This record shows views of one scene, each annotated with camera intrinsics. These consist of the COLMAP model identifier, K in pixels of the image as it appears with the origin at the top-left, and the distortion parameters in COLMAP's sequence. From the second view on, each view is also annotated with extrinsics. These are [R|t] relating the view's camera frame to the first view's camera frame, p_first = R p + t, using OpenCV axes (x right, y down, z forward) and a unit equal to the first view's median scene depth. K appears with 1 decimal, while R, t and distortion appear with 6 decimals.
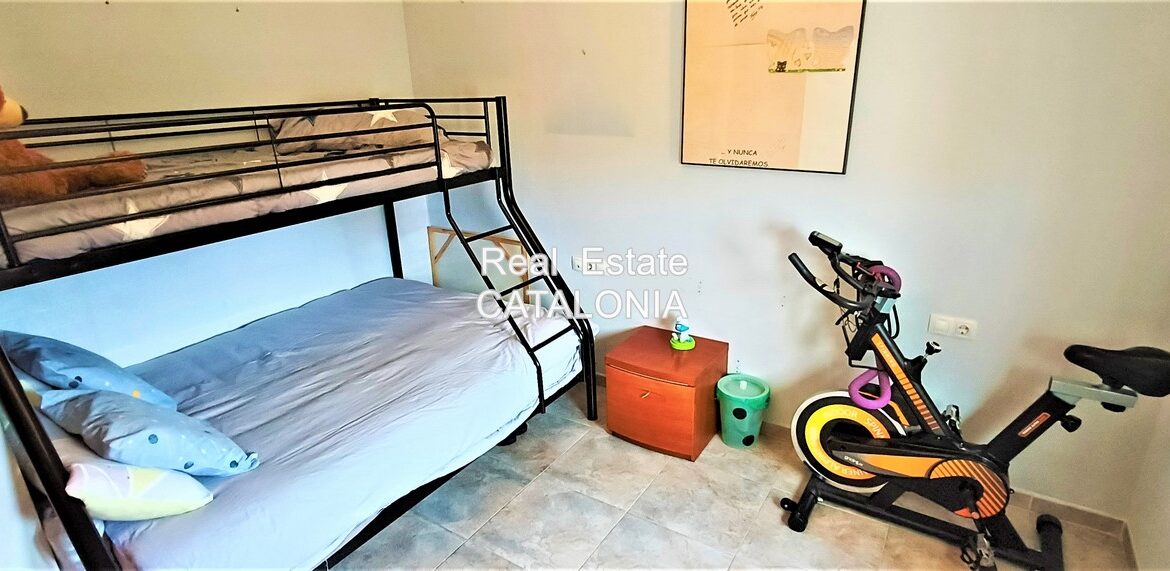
lens RADIAL K [[596.7, 0, 586.3], [0, 596.7, 284.7], [0, 0, 1]] dist [0.000618, 0.000333]
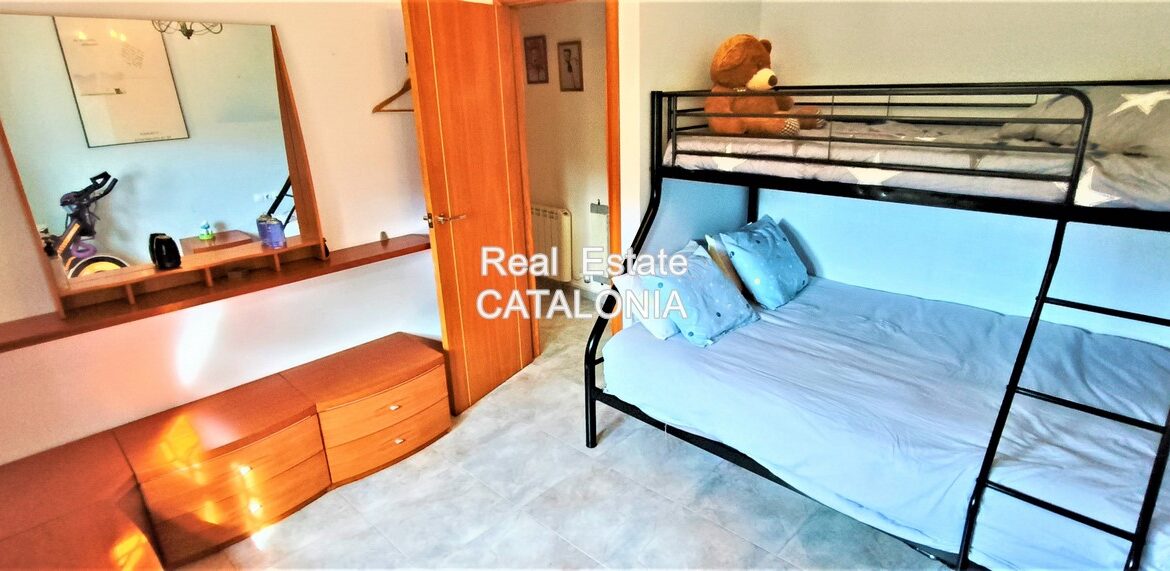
lens RADIAL K [[596.7, 0, 586.1], [0, 596.7, 284.0], [0, 0, 1]] dist [0.000618, 0.000333]
pose [[-0.191322, 0.354646, -0.915217, 0.743398], [-0.285039, 0.872182, 0.397556, -0.308984], [0.939227, 0.336934, -0.065780, 0.833270]]
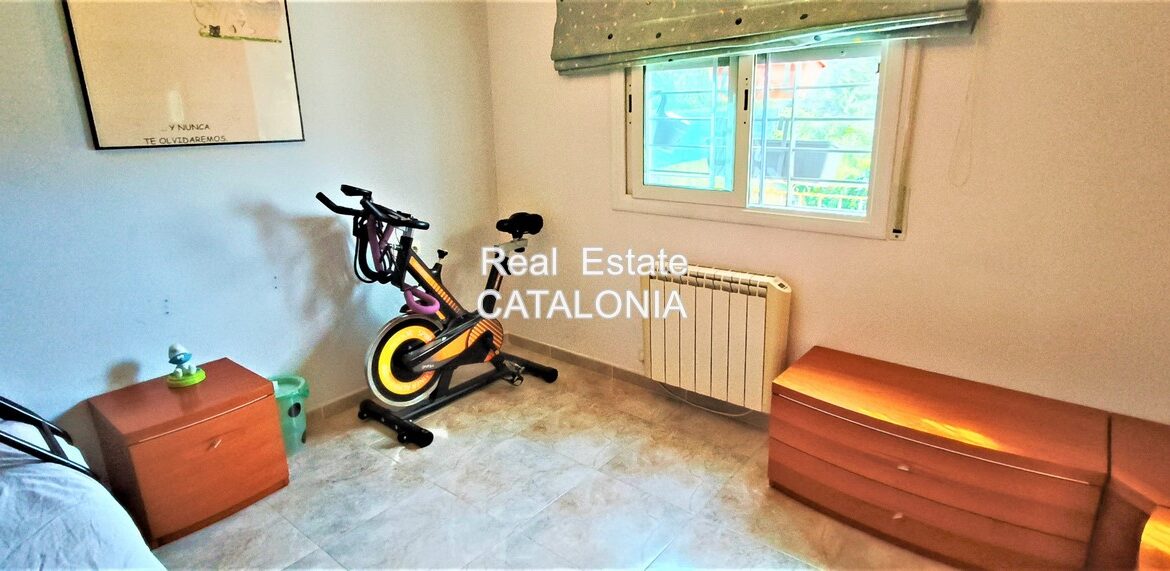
lens RADIAL K [[596.7, 0, 589.5], [0, 596.7, 282.9], [0, 0, 1]] dist [0.000618, 0.000333]
pose [[0.099119, -0.242366, 0.965108, -0.530765], [0.346964, 0.917434, 0.194760, 0.015658], [-0.932626, 0.315553, 0.175028, 0.356932]]
